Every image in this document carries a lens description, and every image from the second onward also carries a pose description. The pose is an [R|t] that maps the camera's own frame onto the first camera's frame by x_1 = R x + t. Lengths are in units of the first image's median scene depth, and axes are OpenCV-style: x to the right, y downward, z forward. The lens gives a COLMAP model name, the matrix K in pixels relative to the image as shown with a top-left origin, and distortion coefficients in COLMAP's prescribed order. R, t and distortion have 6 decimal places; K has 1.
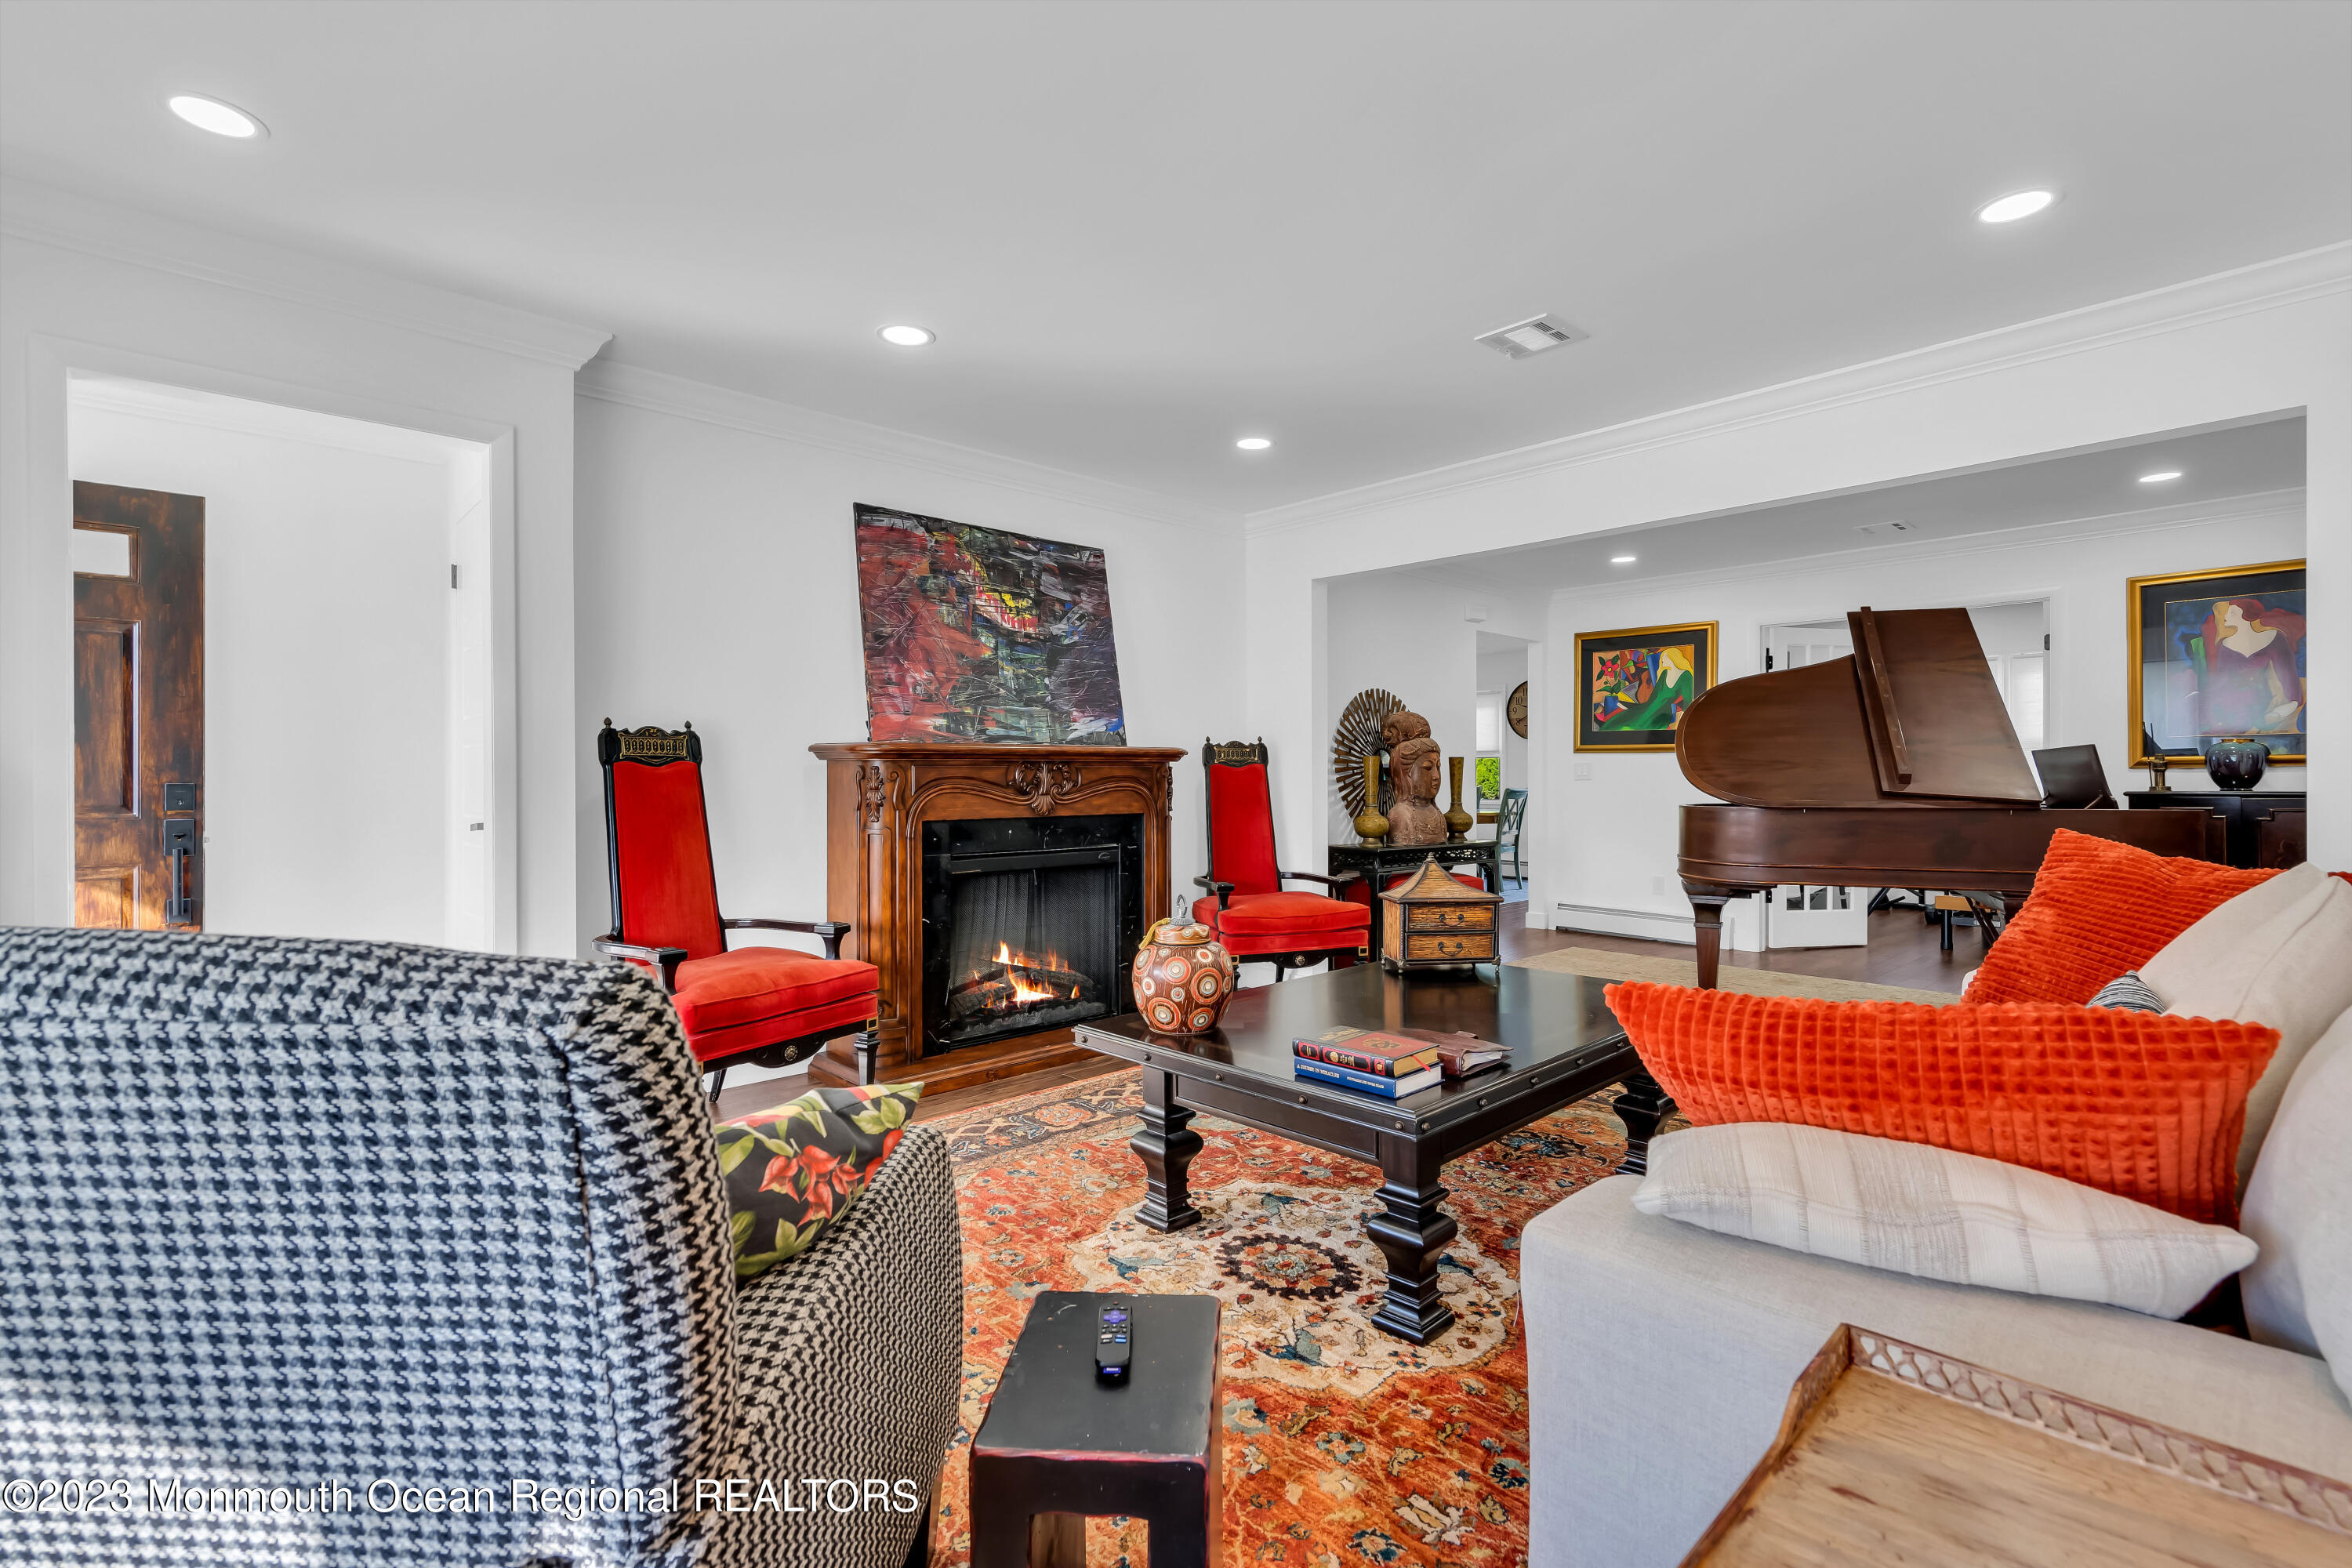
lens RADIAL K [[1071.0, 0, 1168.3], [0, 1071.0, 773.5], [0, 0, 1]] dist [-0.006279, 0.003915]
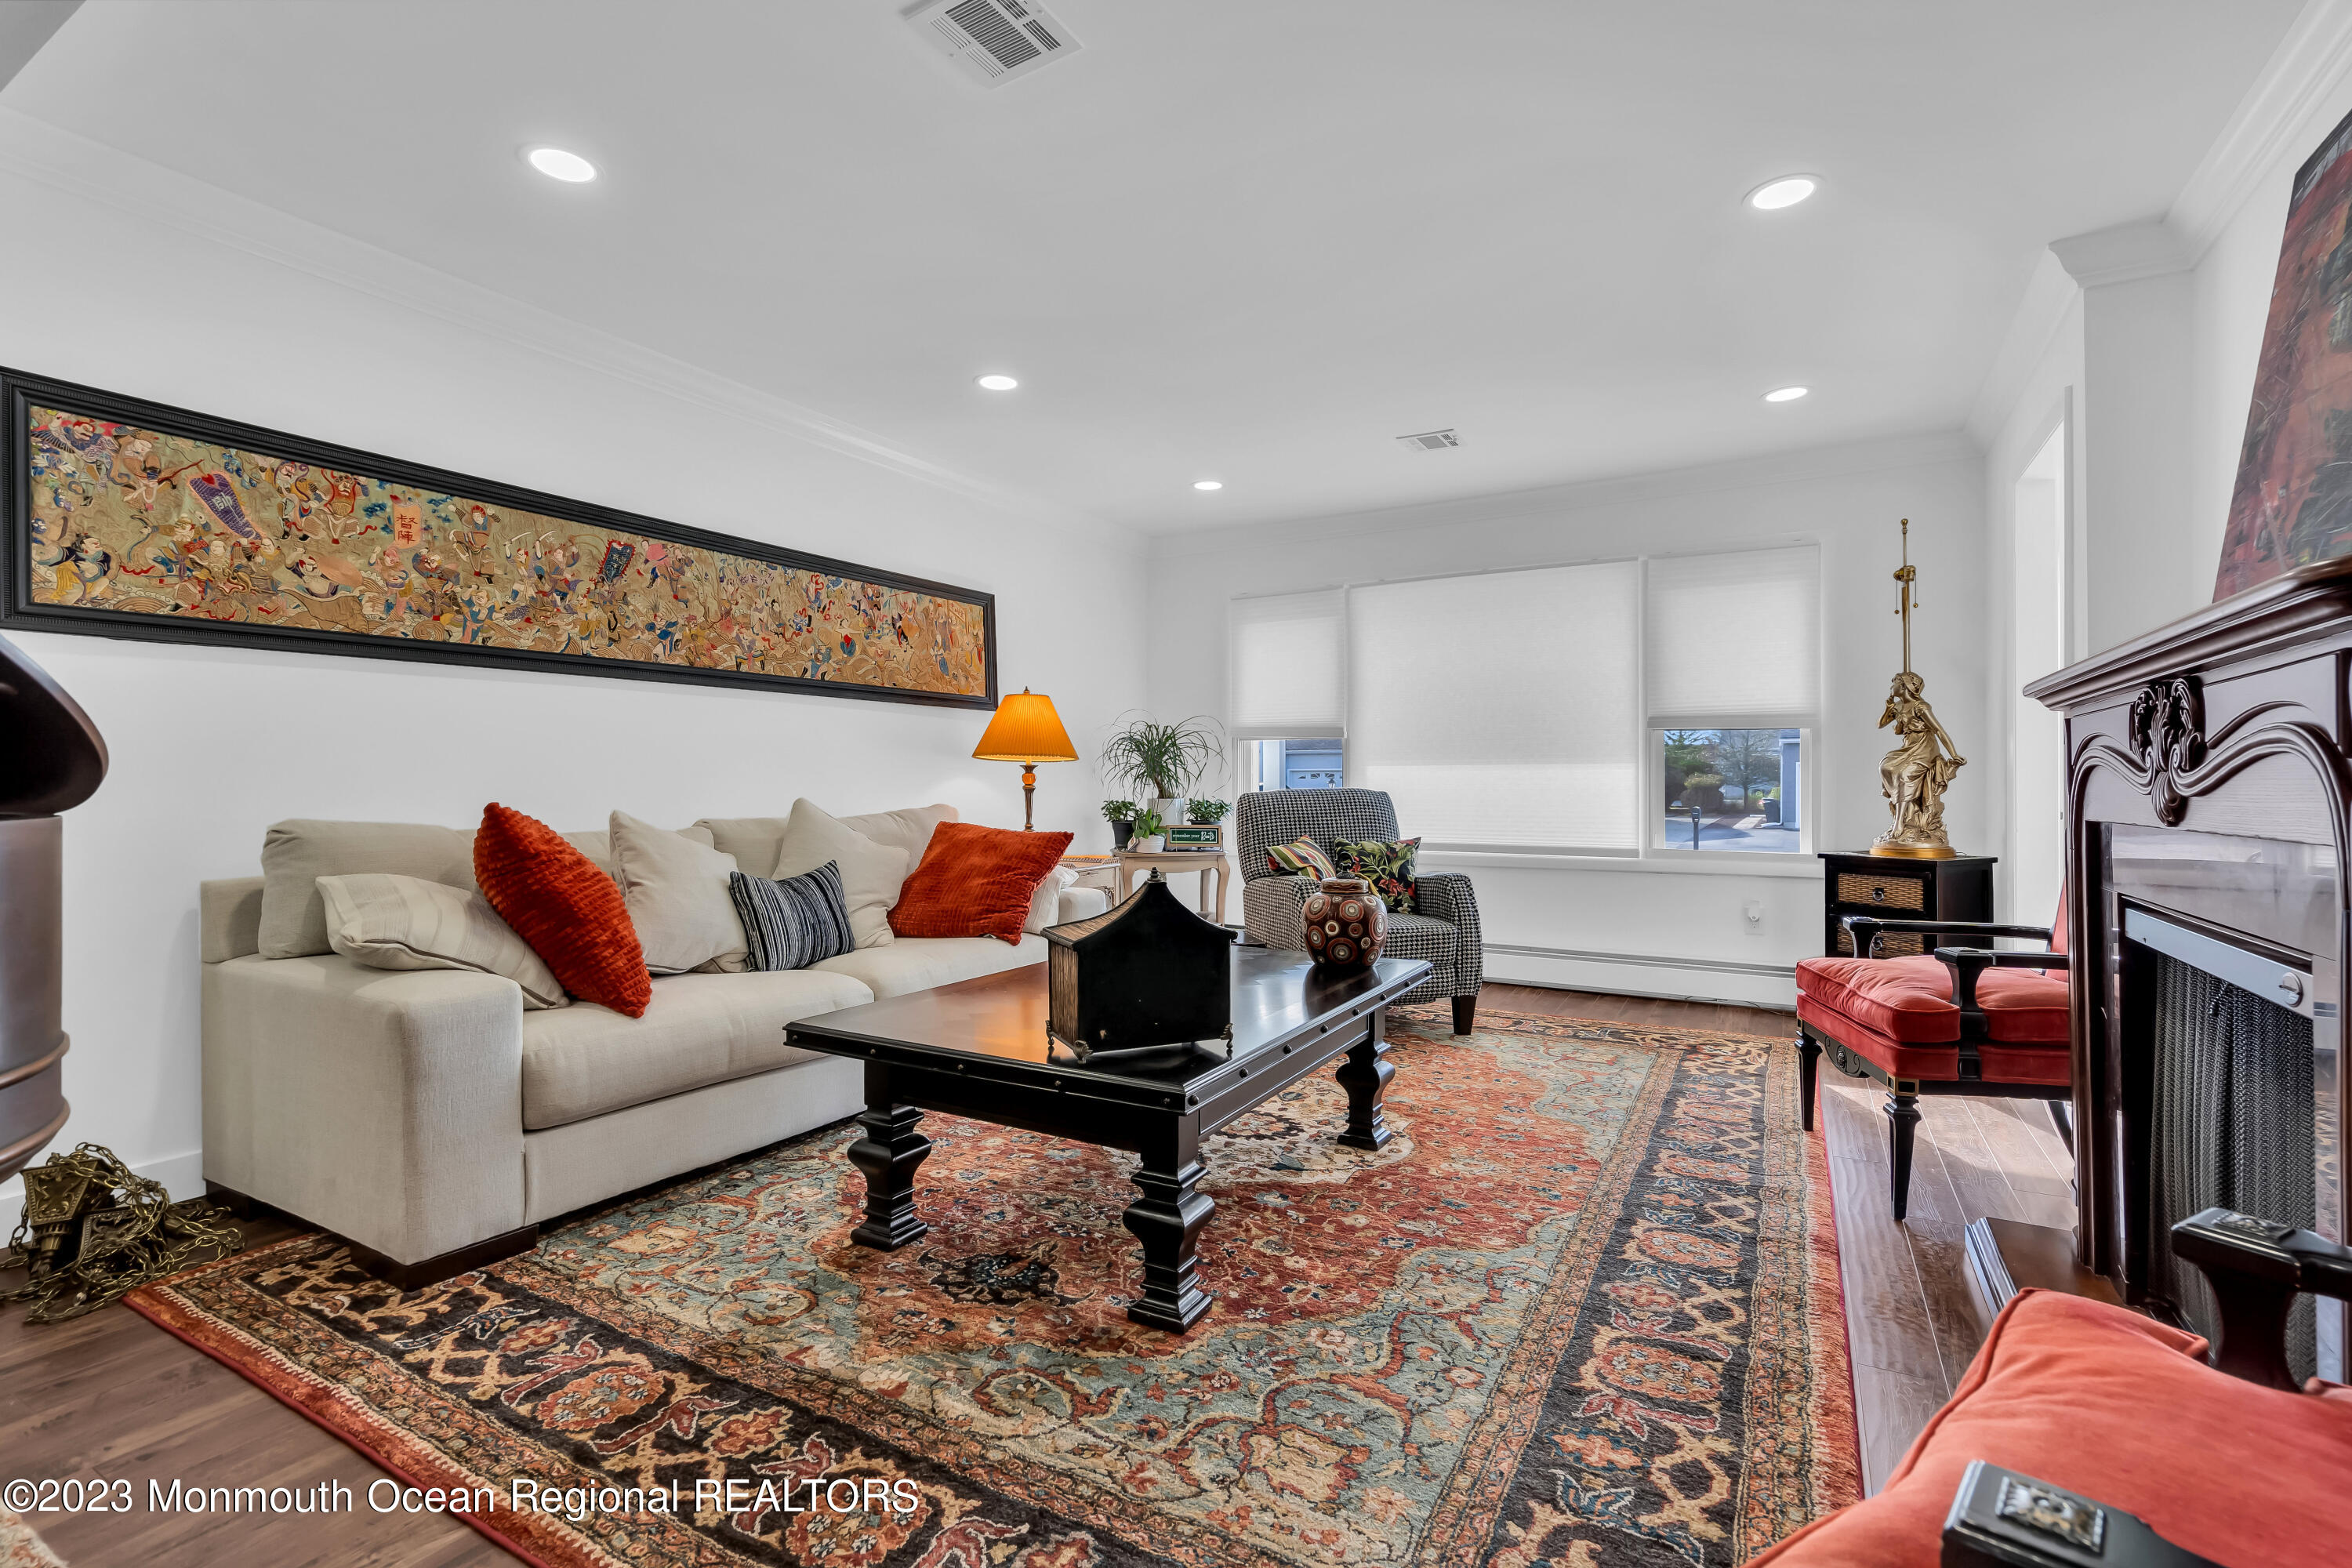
lens RADIAL K [[1071.0, 0, 1174.3], [0, 1071.0, 779.5], [0, 0, 1]] dist [-0.006279, 0.003915]
pose [[-0.955341, 0.001786, -0.295500, 0.324094], [0.004194, 0.999963, -0.007516, 0.024720], [0.295475, -0.008420, -0.955313, 1.243294]]
